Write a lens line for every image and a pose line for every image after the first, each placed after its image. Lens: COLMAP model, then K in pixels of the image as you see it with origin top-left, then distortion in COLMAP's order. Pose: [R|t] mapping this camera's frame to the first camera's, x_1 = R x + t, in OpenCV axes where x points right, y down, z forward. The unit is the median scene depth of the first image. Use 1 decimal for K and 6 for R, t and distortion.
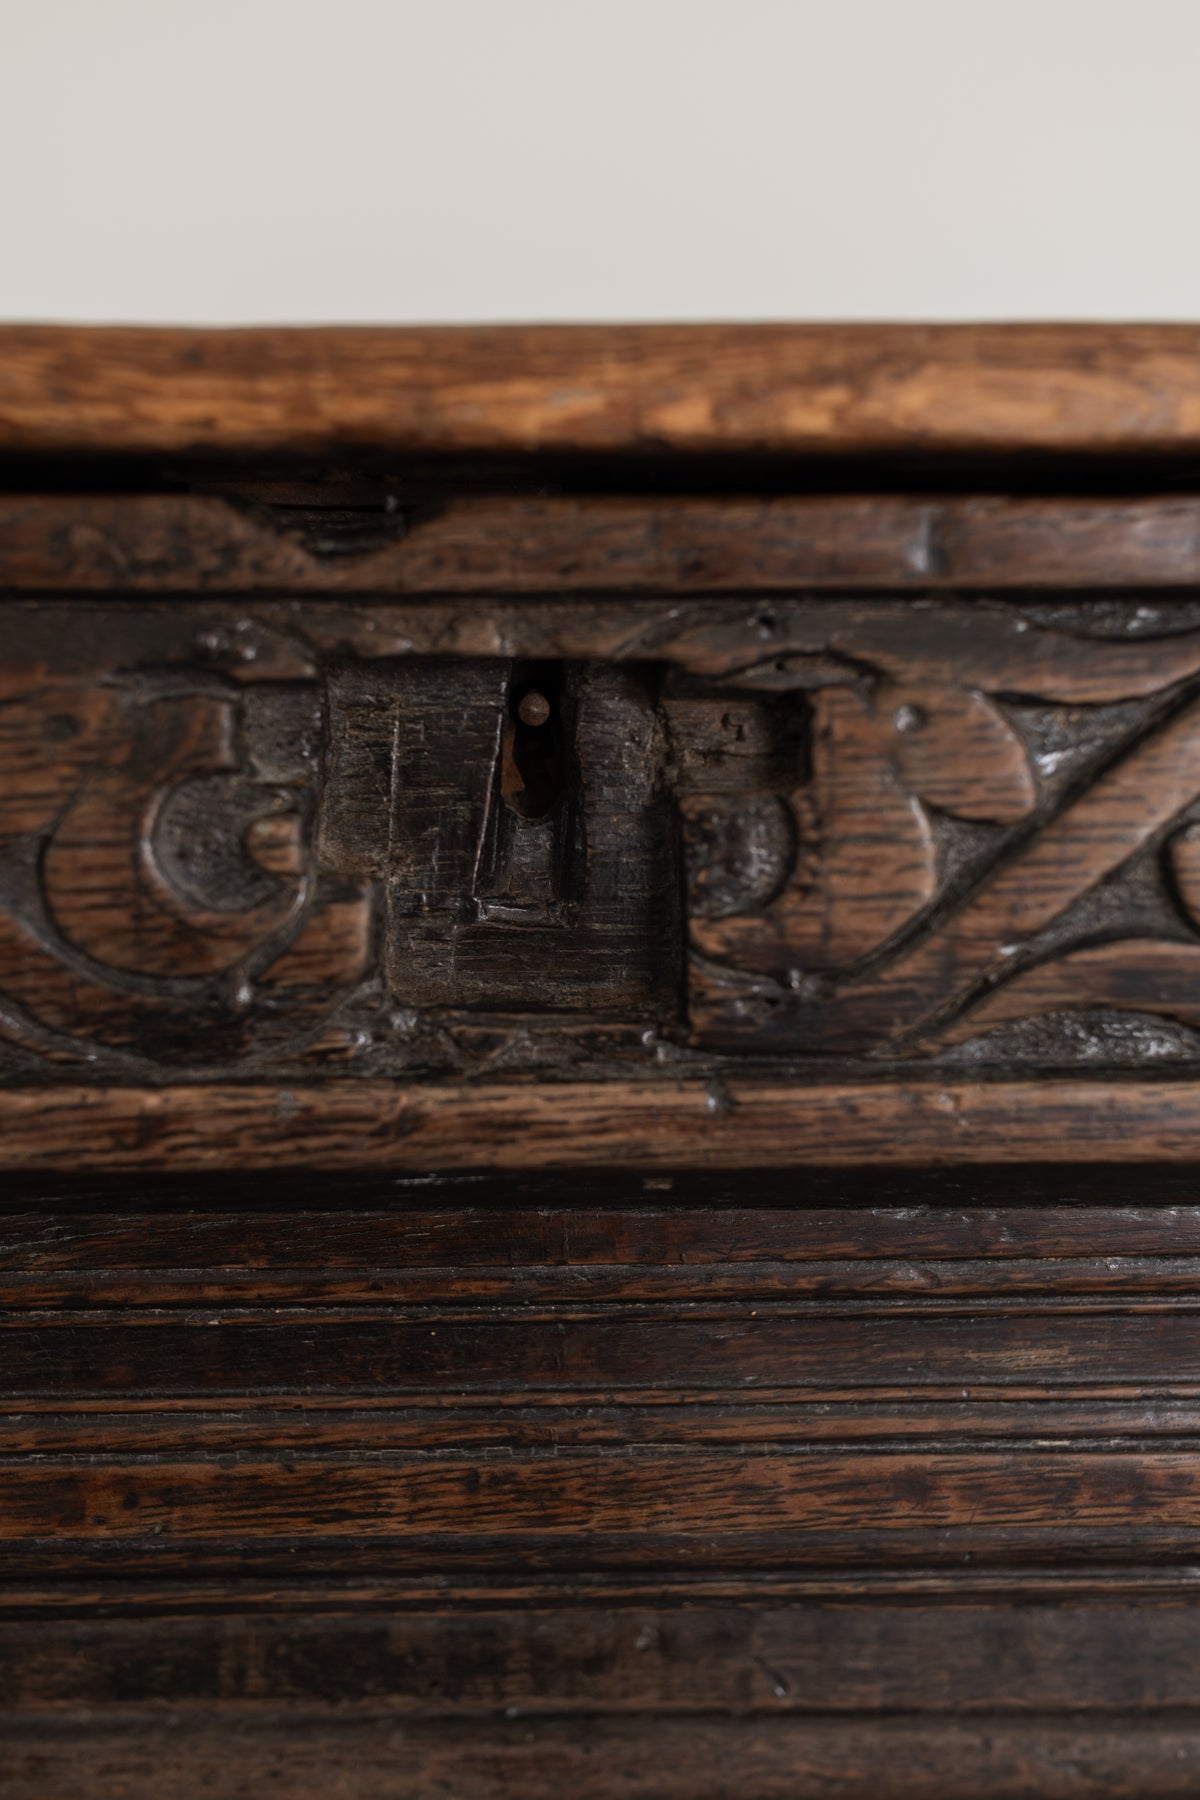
lens RADIAL K [[1729.8, 0, 589.3], [0, 1729.8, 834.0], [0, 0, 1]] dist [0.023398, 0.000000]
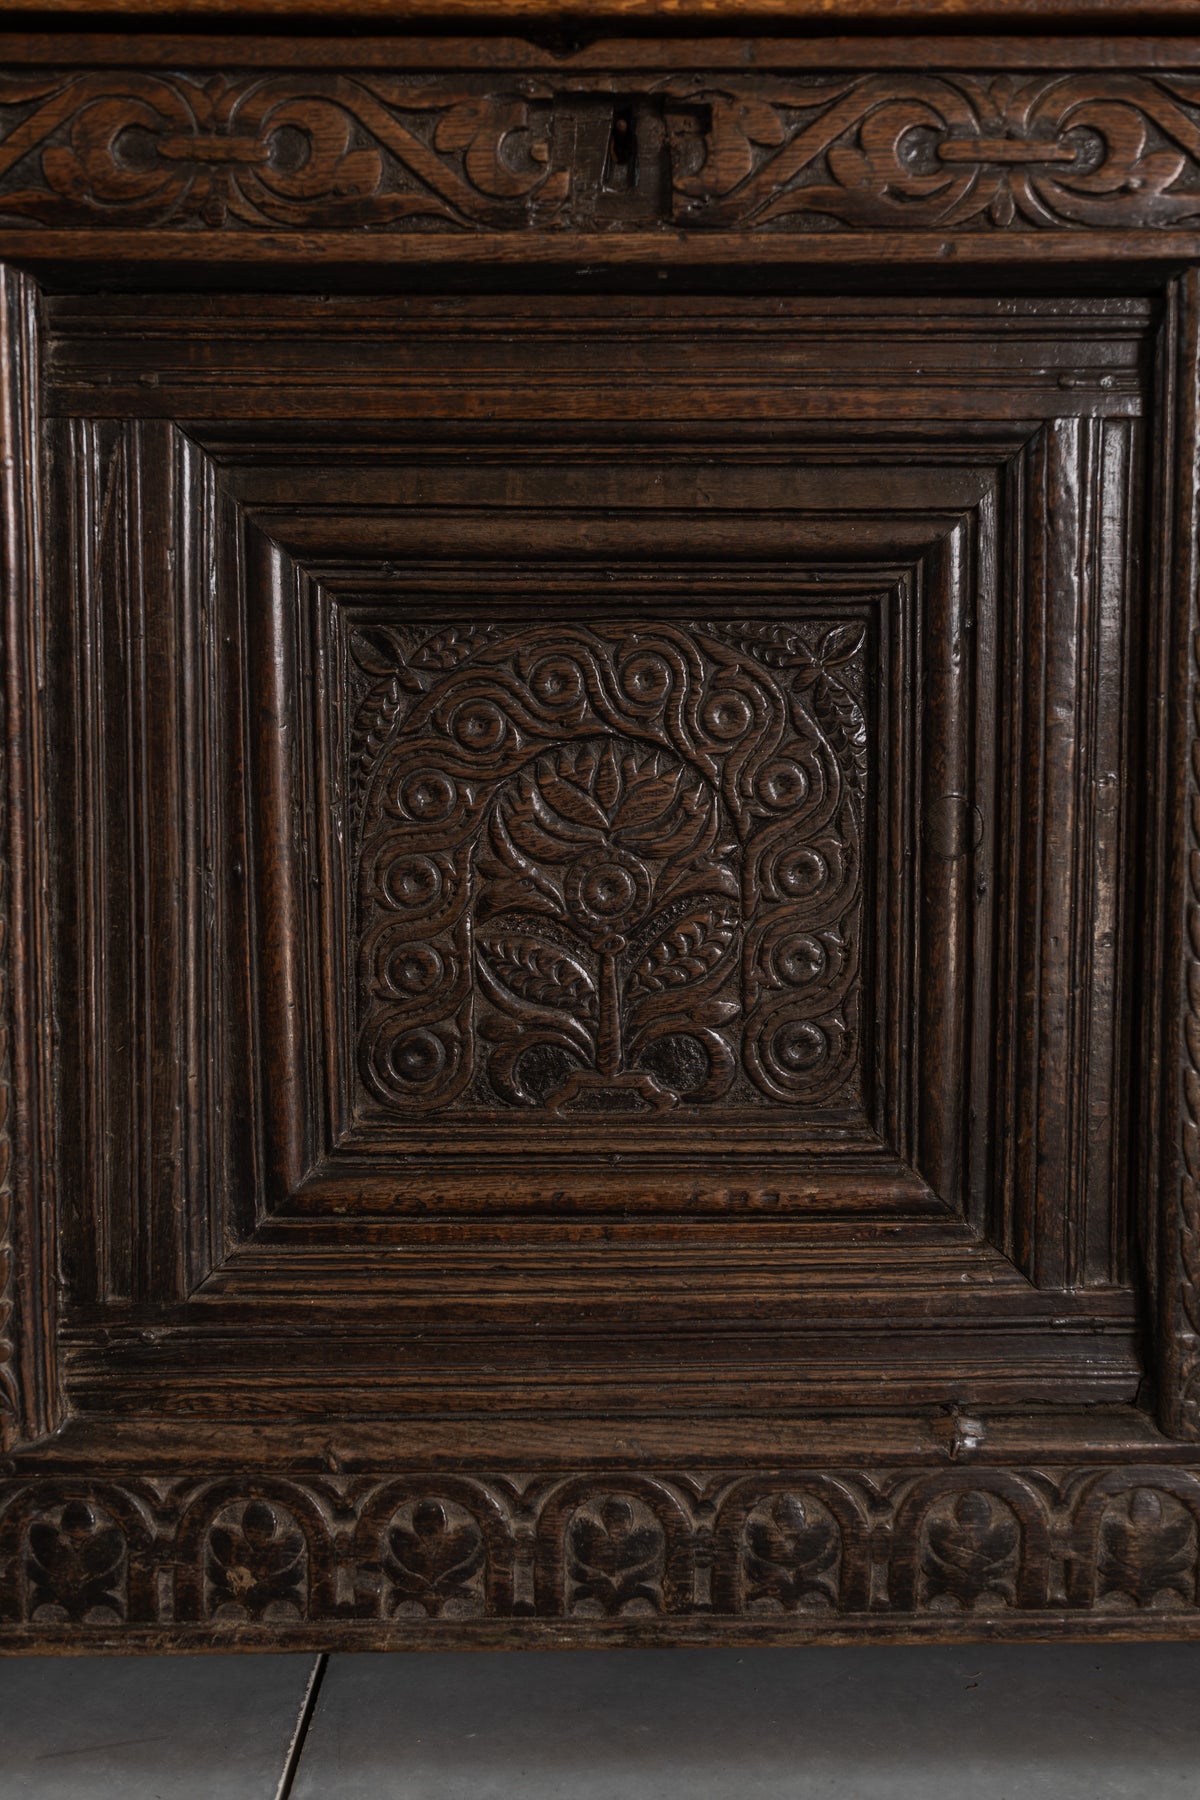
lens RADIAL K [[1729.8, 0, 612.5], [0, 1729.8, 888.1], [0, 0, 1]] dist [0.023398, 0.000000]
pose [[0.999953, 0.005435, -0.008036, -0.017839], [-0.005811, 0.998852, -0.047543, 1.460258], [0.007768, 0.047587, 0.998837, -2.033975]]
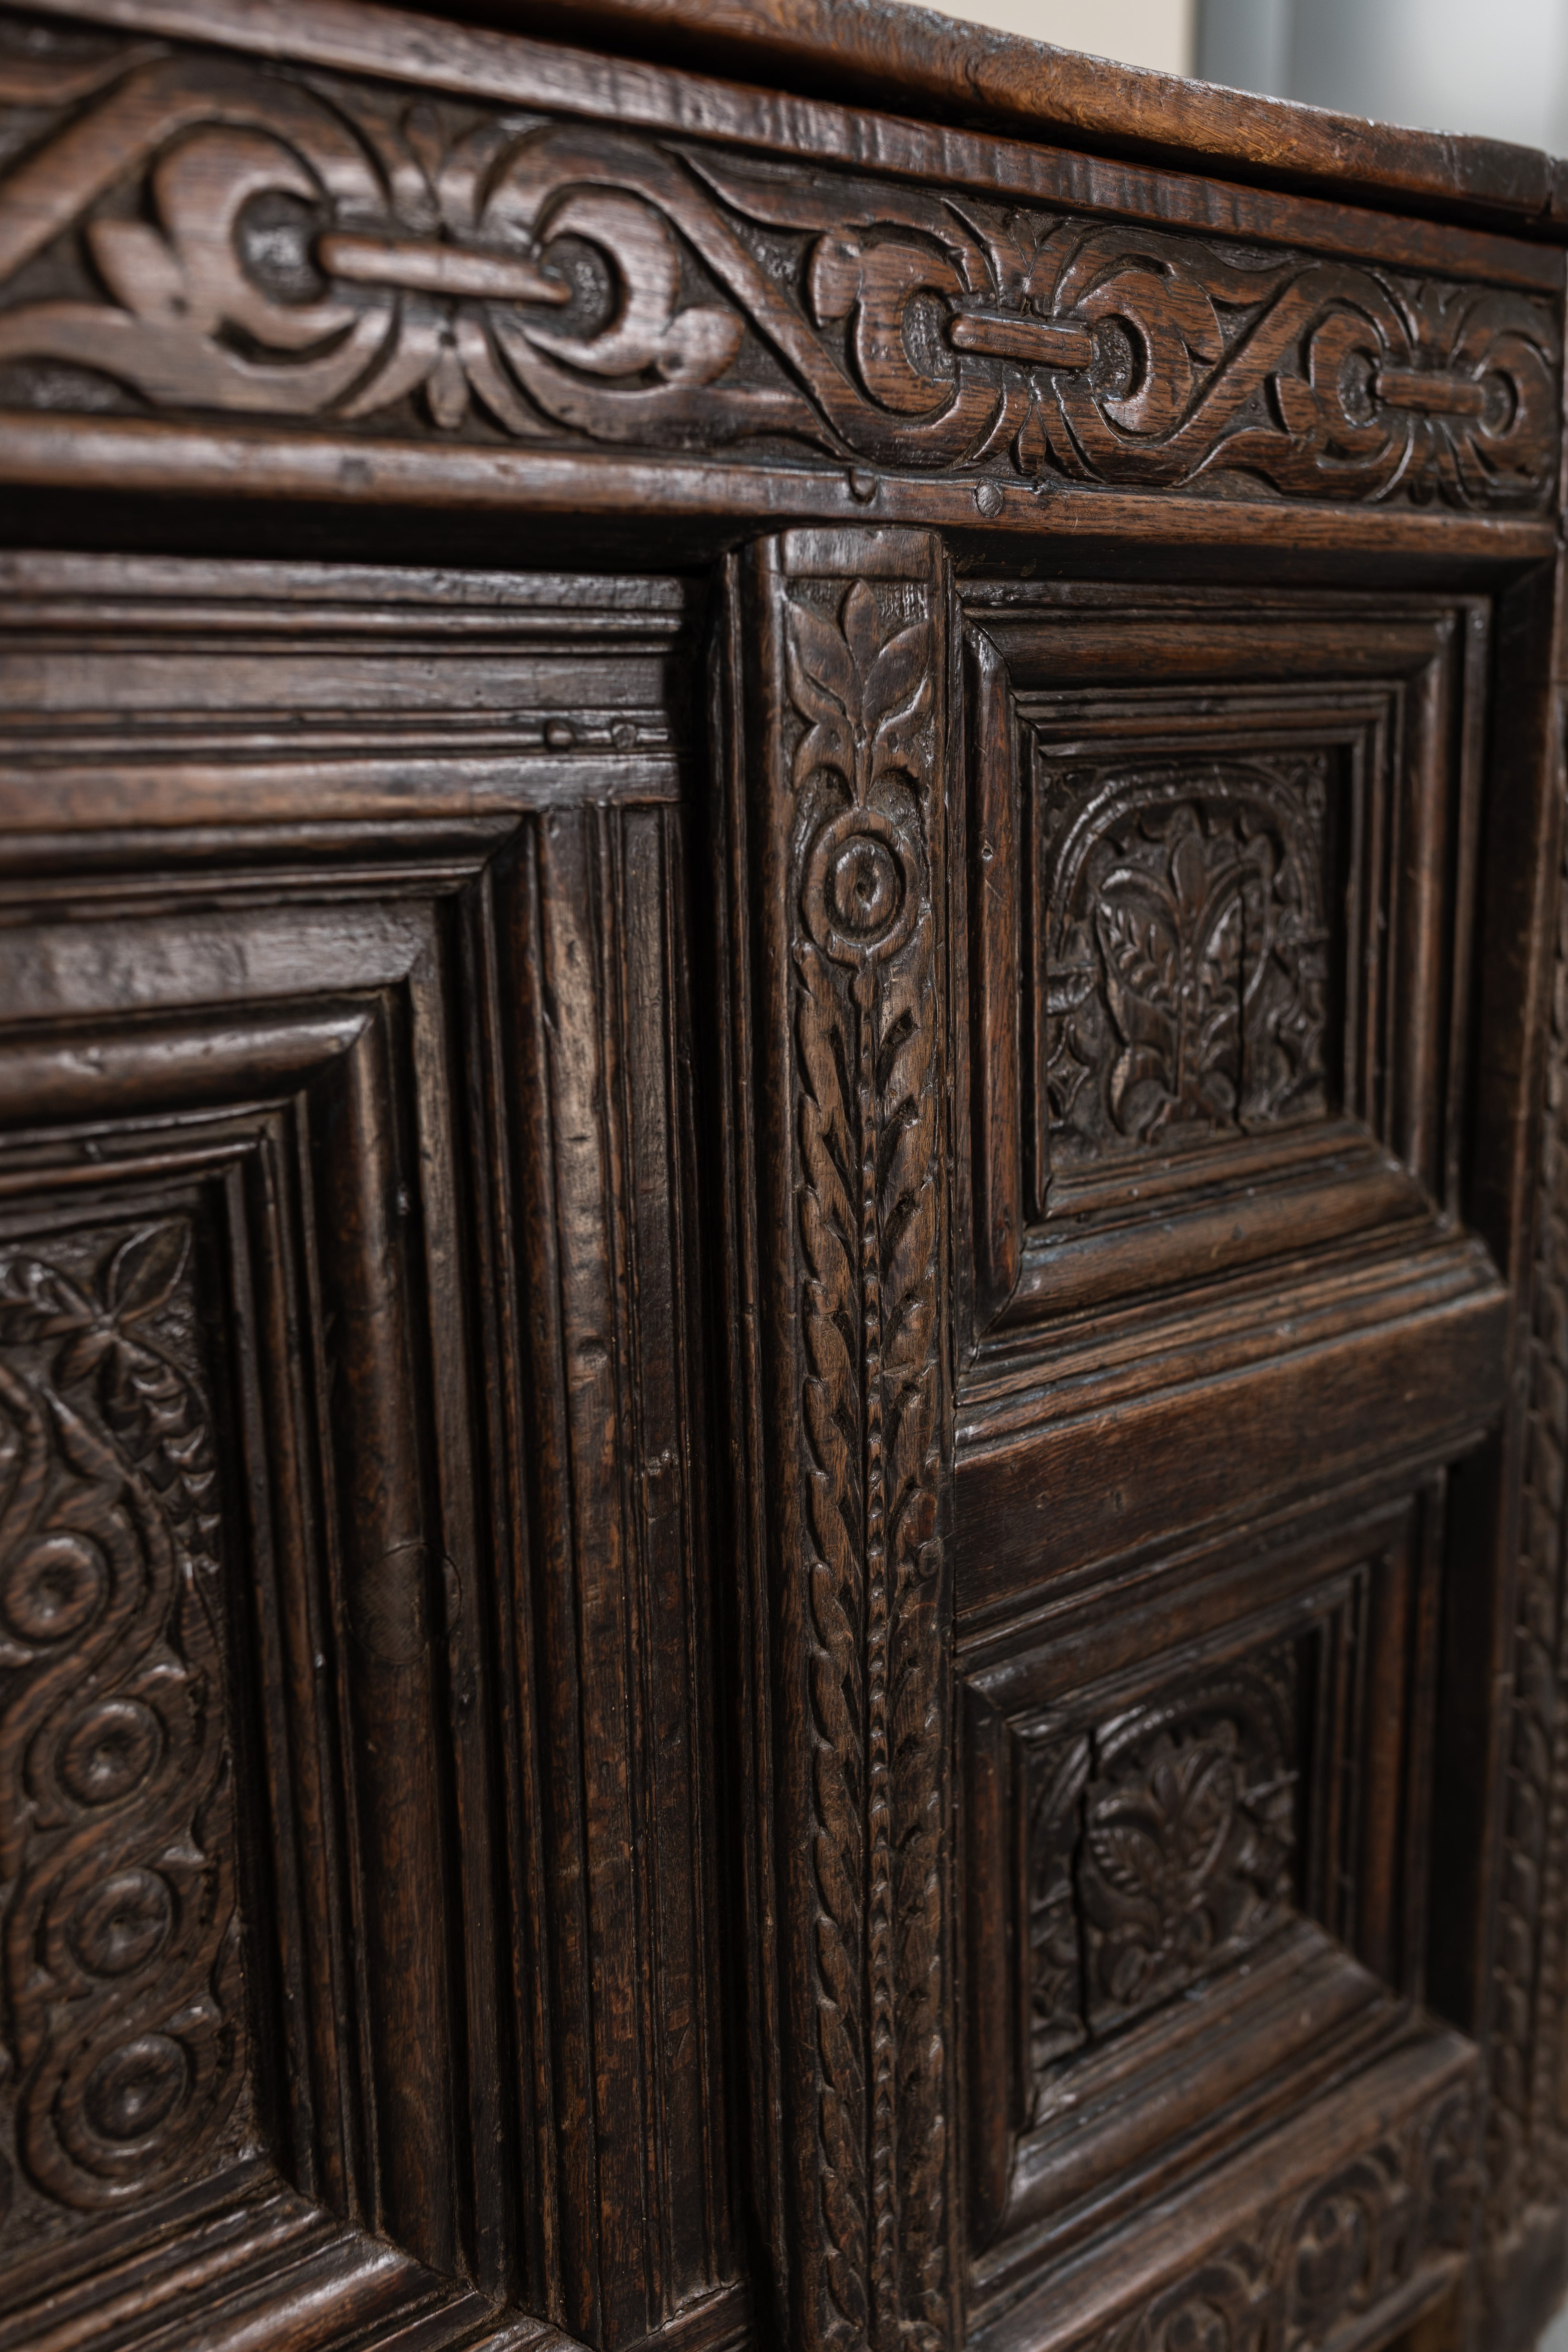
lens RADIAL K [[2260.2, 0, 775.7], [0, 2260.2, 1188.4], [0, 0, 1]] dist [0.023398, 0.000000]
pose [[0.782568, -0.132837, 0.608228, -0.401052], [0.098065, 0.991077, 0.090276, 0.622166], [-0.614793, -0.011001, 0.788612, -0.694163]]
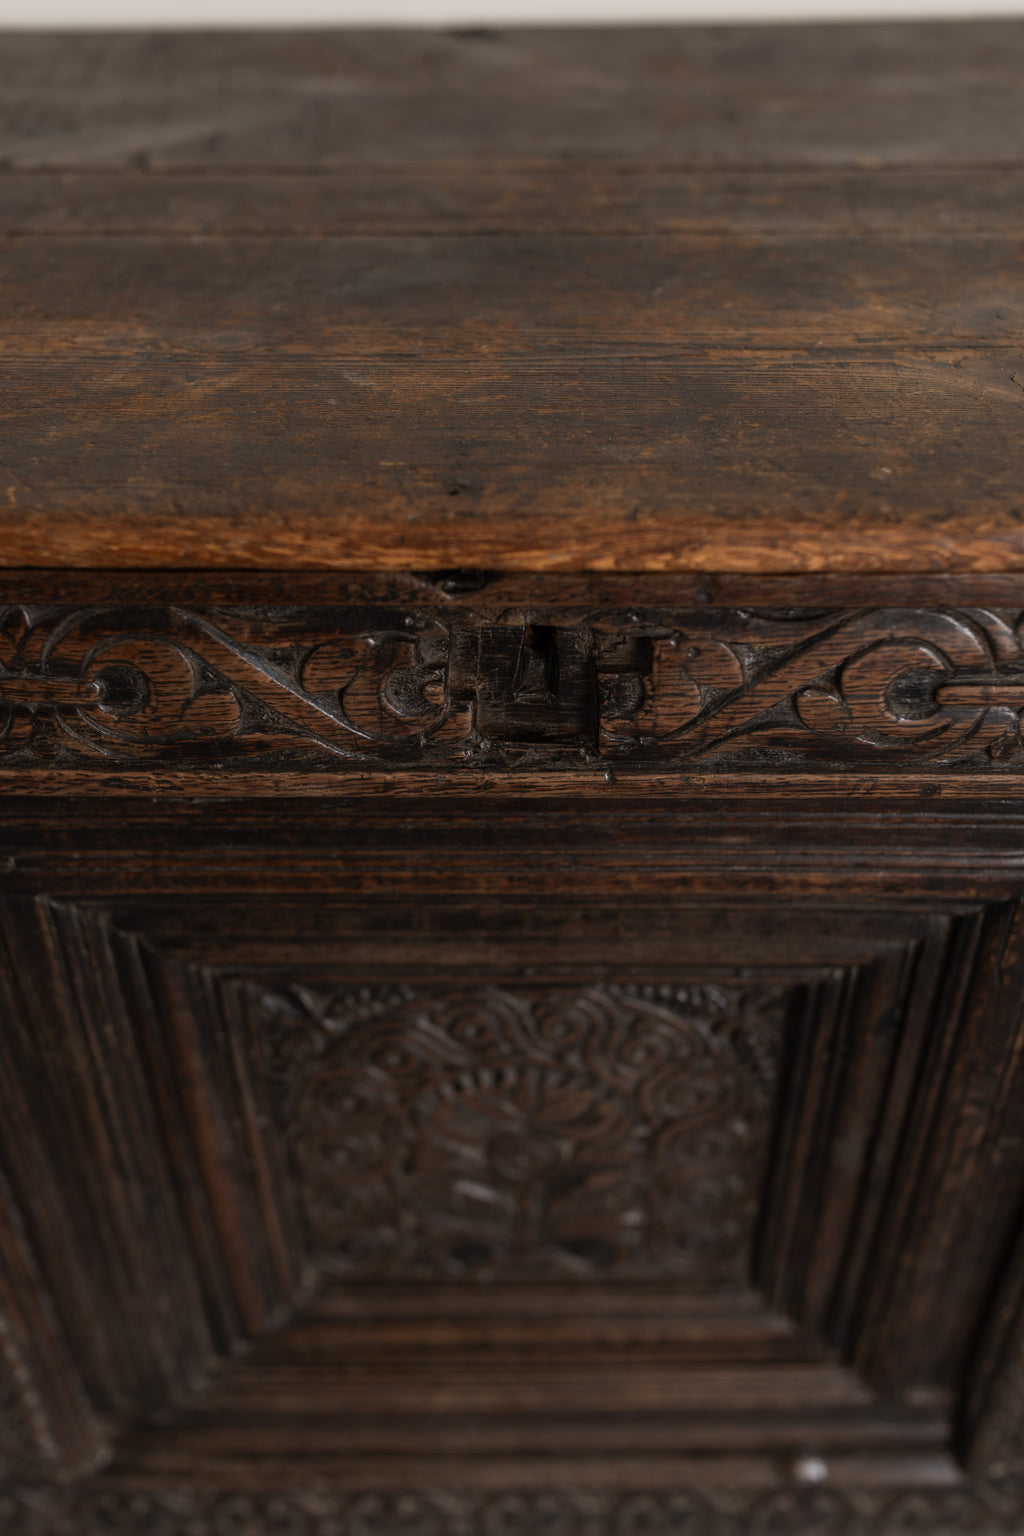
lens RADIAL K [[1476.1, 0, 516.3], [0, 1476.1, 784.8], [0, 0, 1]] dist [0.023398, 0.000000]
pose [[0.999611, 0.016087, -0.022789, -0.013356], [-0.001190, 0.840808, 0.541332, -1.020244], [0.027869, -0.541094, 0.840500, -0.840023]]
